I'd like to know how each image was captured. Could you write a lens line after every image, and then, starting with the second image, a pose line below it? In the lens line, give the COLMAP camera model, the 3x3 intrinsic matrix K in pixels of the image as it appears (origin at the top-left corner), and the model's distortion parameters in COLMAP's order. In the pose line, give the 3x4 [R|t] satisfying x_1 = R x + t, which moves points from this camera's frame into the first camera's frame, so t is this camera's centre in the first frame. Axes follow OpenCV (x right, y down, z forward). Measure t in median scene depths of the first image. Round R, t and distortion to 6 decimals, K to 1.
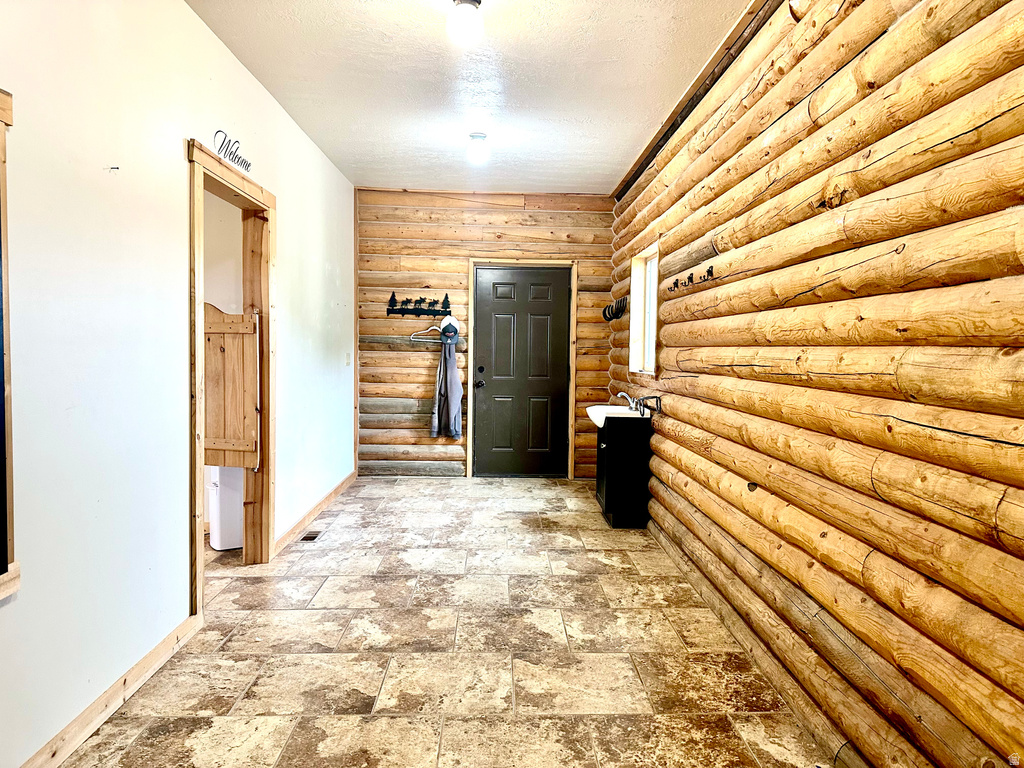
lens RADIAL K [[717.3, 0, 513.5], [0, 717.3, 383.2], [0, 0, 1]] dist [0.061569, -0.085010]
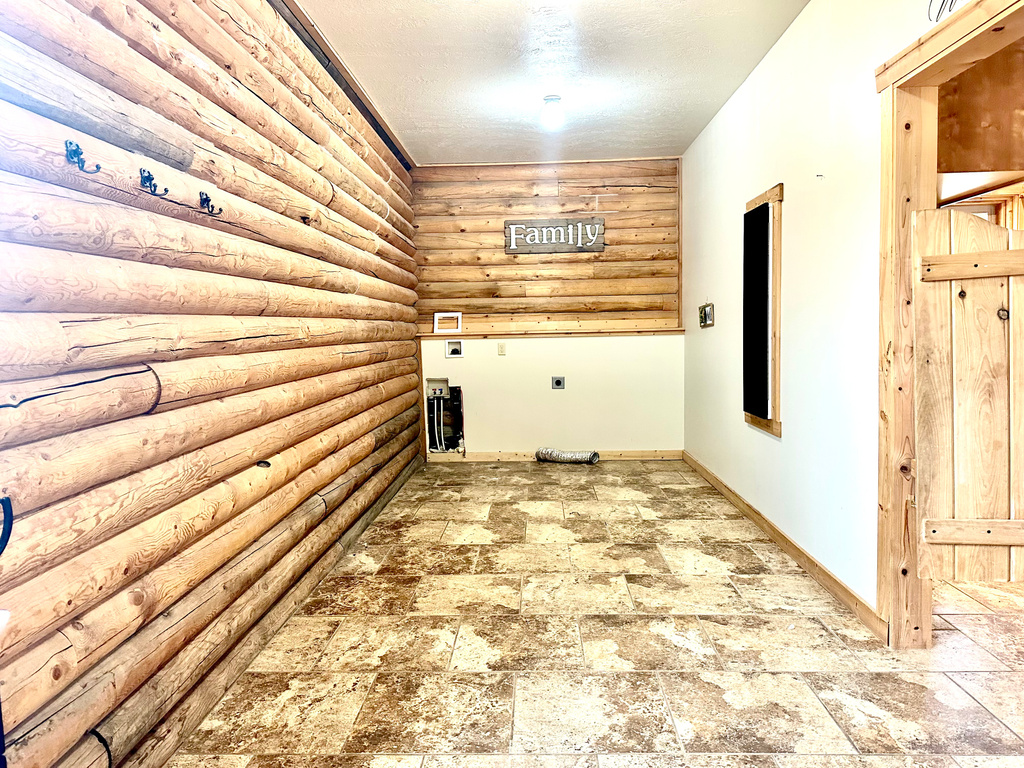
lens RADIAL K [[717.3, 0, 512.9], [0, 717.3, 382.8], [0, 0, 1]] dist [0.061569, -0.085010]
pose [[-0.998203, 0.006439, 0.059575, -0.054210], [0.014302, 0.991077, 0.132519, -0.085281], [-0.058190, 0.133132, -0.989389, 1.936809]]
